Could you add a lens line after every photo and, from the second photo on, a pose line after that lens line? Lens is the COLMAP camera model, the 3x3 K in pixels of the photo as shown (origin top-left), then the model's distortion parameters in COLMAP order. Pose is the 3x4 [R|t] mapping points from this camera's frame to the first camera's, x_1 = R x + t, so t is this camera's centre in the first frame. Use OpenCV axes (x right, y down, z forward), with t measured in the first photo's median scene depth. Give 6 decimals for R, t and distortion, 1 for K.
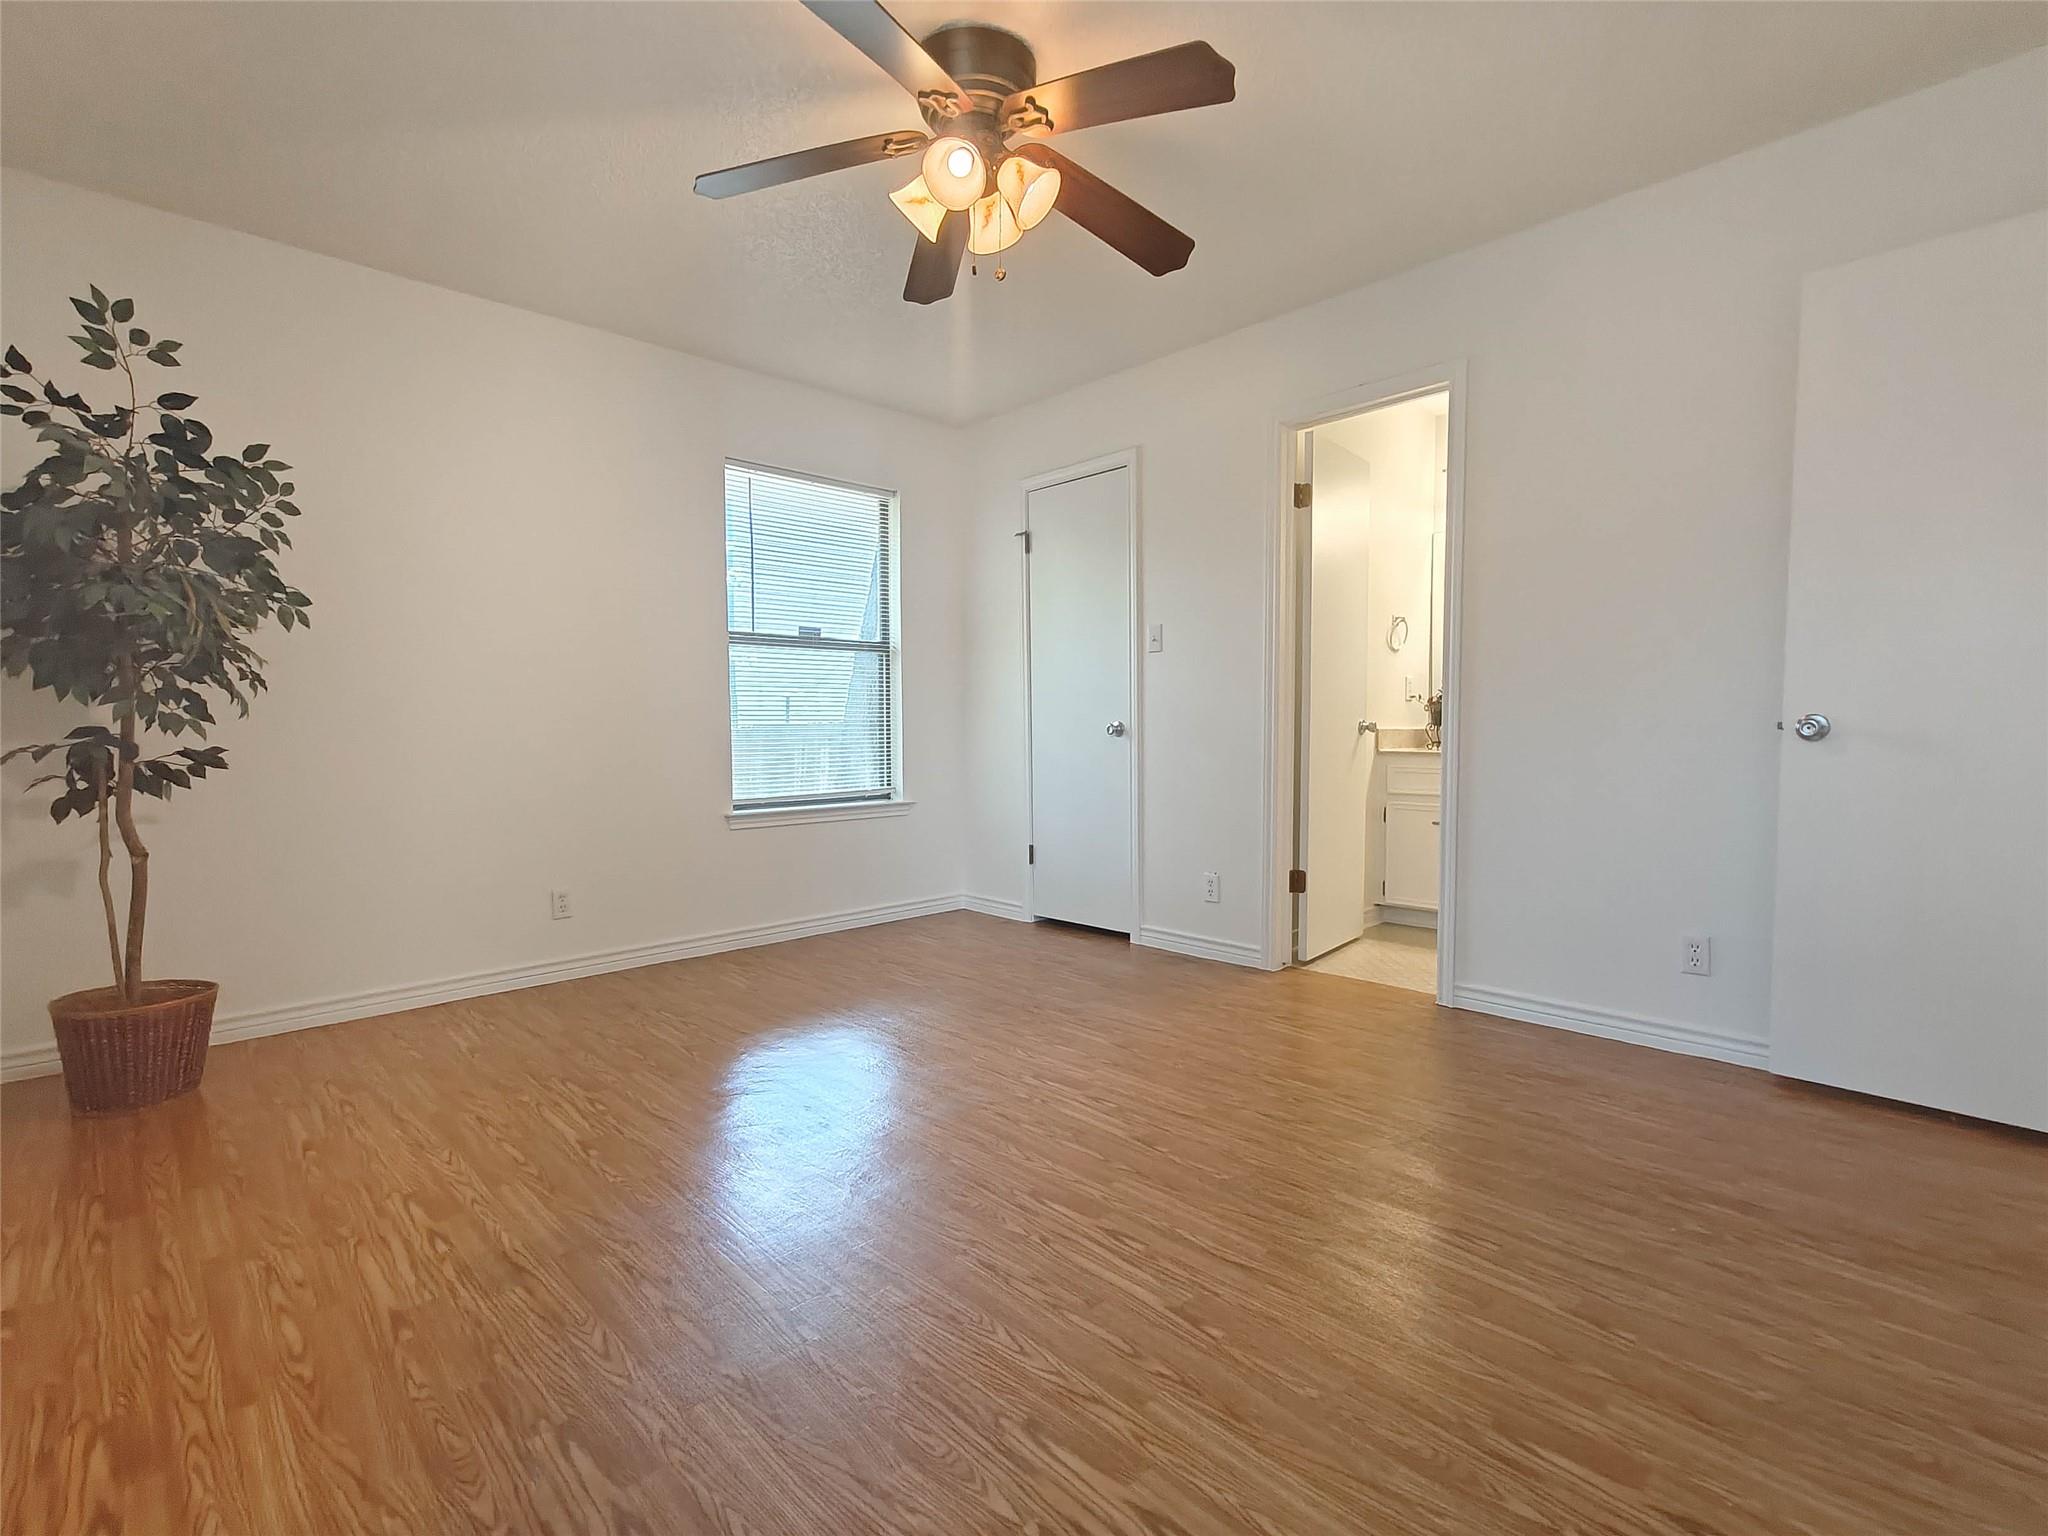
lens RADIAL K [[958.8, 0, 1017.0], [0, 958.8, 806.2], [0, 0, 1]] dist [0.005801, -0.000354]
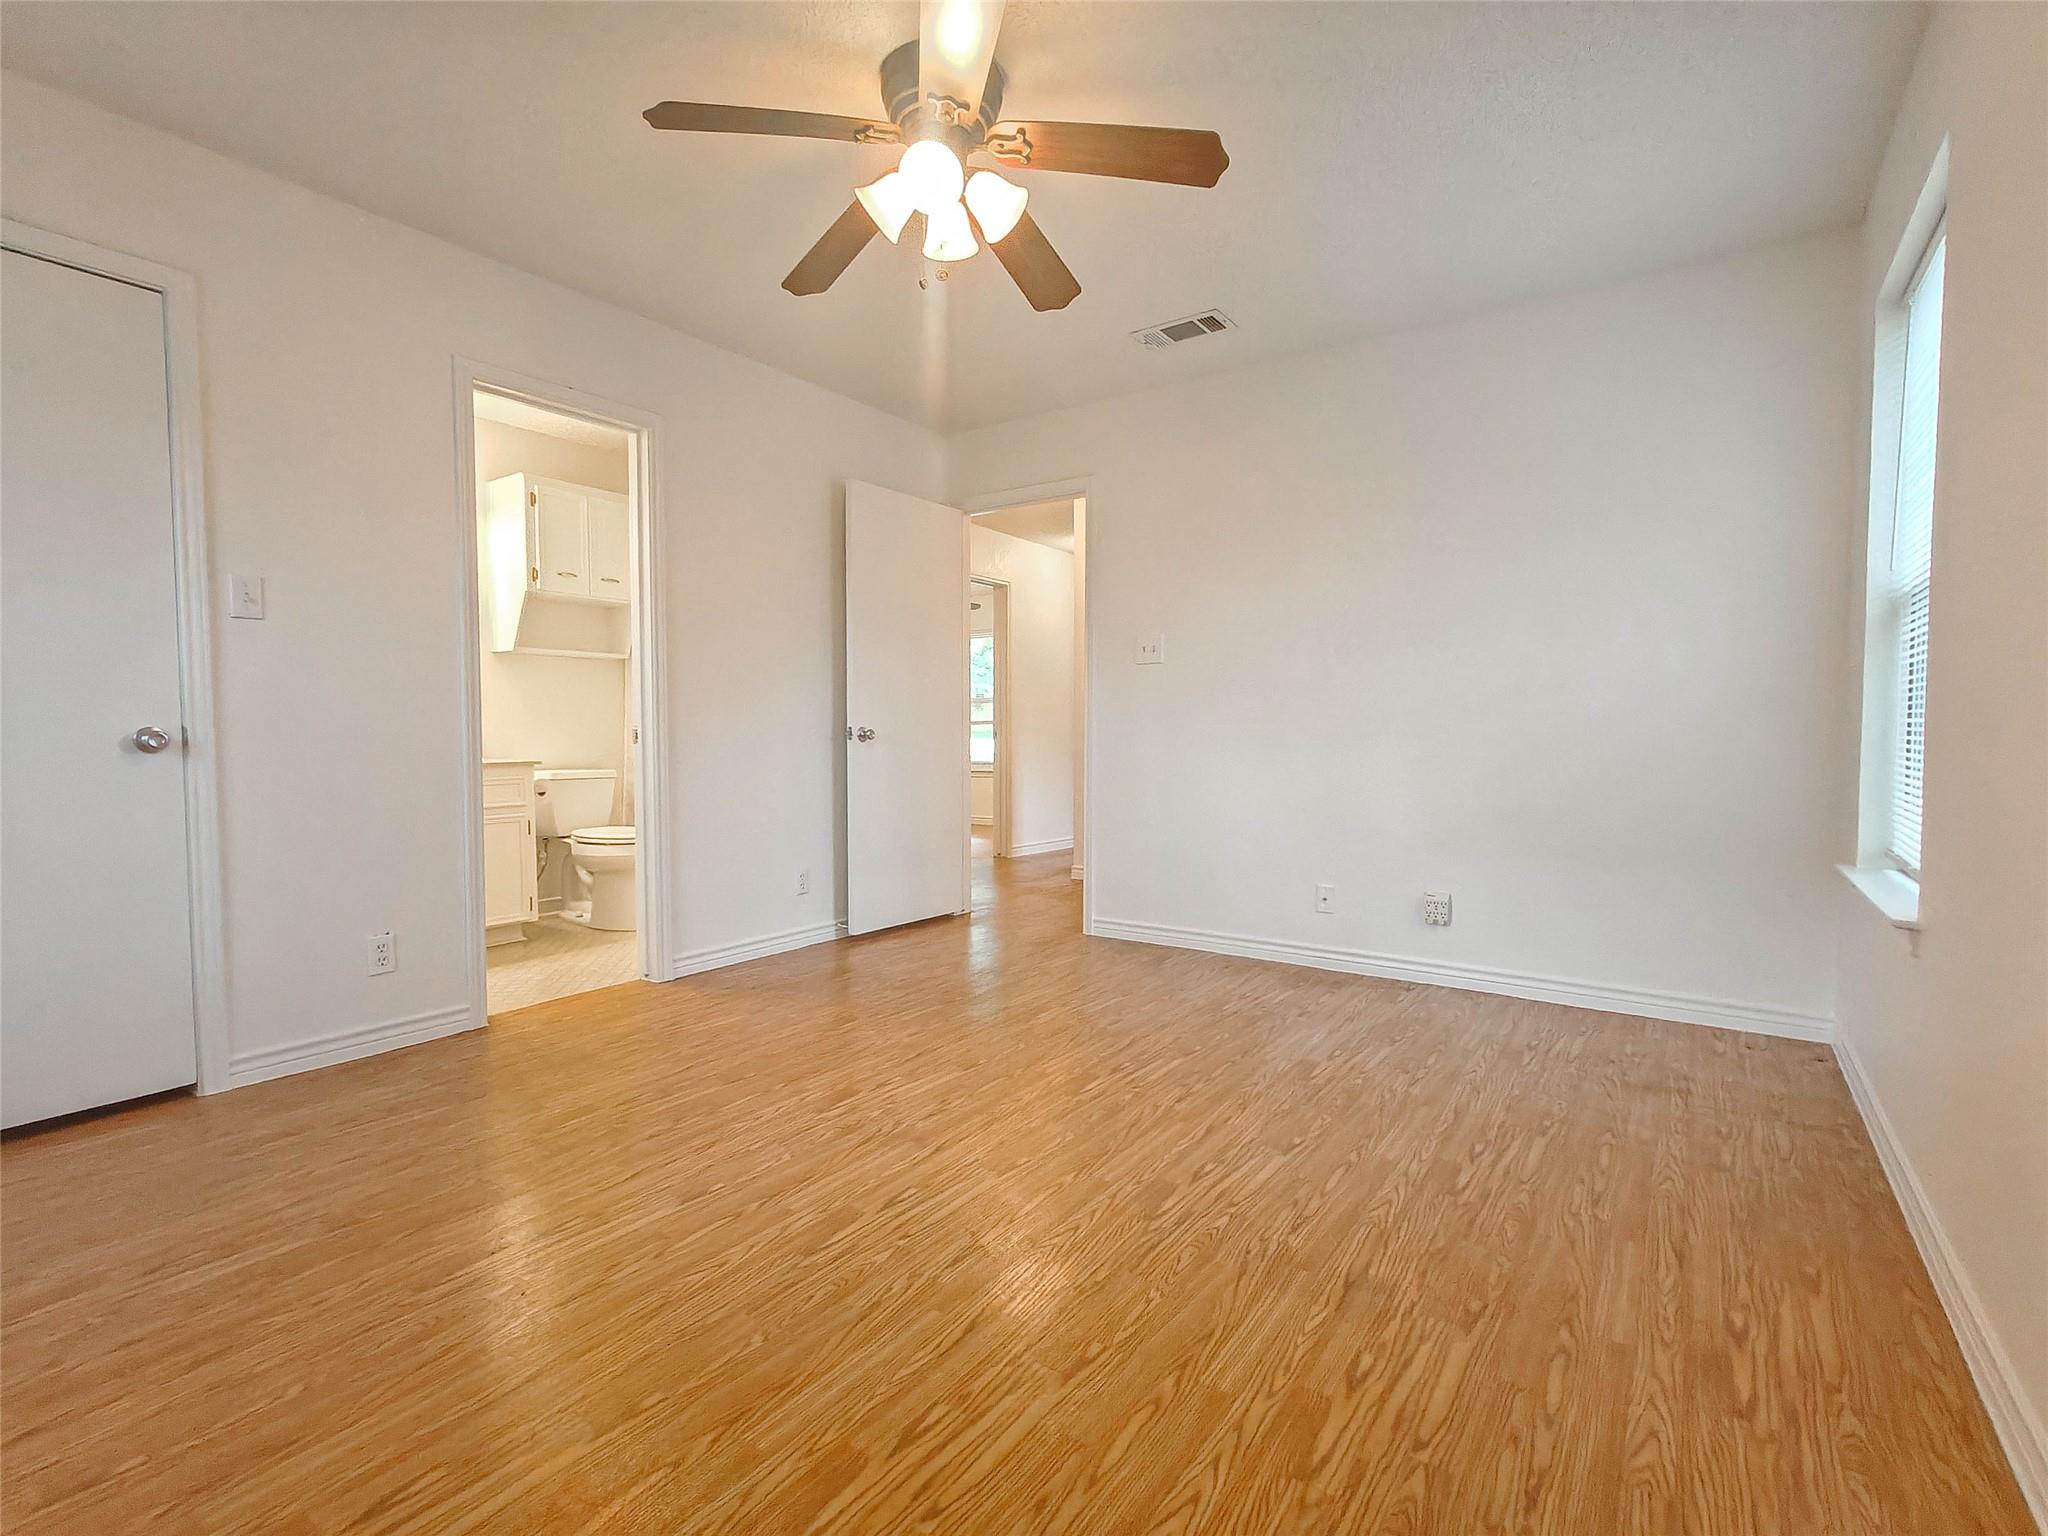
lens RADIAL K [[958.8, 0, 1017.0], [0, 958.8, 761.2], [0, 0, 1]] dist [0.005801, -0.000354]
pose [[-0.187899, -0.024724, 0.981877, -1.023778], [0.091627, 0.994882, 0.042585, -0.083272], [-0.977905, 0.097969, -0.184672, 1.070987]]
